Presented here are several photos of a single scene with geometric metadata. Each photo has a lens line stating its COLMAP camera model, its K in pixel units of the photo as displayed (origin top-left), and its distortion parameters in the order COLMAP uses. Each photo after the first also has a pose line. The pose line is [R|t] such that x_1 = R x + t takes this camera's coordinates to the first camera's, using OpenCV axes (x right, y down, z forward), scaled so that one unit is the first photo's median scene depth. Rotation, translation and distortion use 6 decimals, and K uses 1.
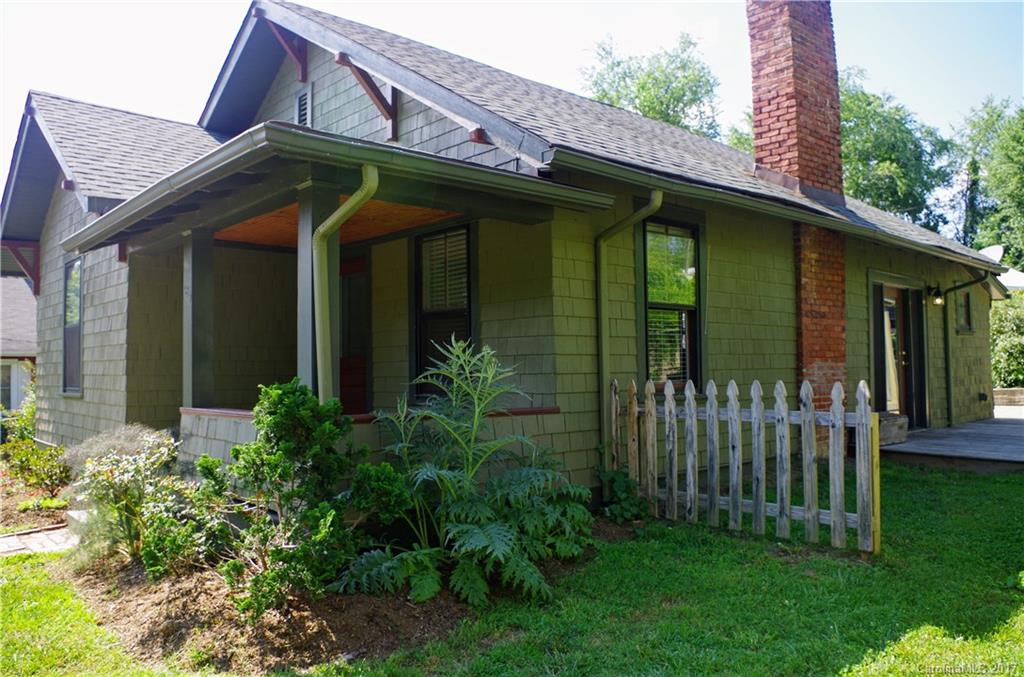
lens RADIAL K [[781.6, 0, 511.1], [0, 781.6, 347.5], [0, 0, 1]] dist [-0.011932, -0.000502]
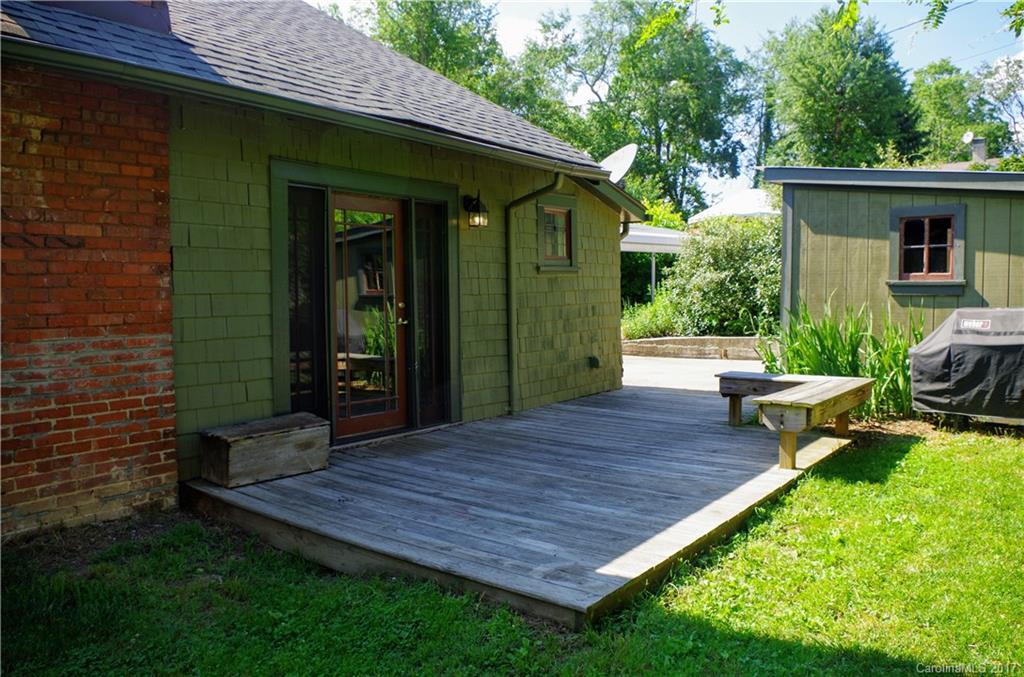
lens RADIAL K [[781.6, 0, 513.2], [0, 781.6, 332.1], [0, 0, 1]] dist [-0.011932, -0.000502]
pose [[0.983454, -0.011465, 0.180797, 0.118295], [-0.001817, 0.997321, 0.073131, -0.004026], [-0.181151, -0.072250, 0.980798, 0.095680]]
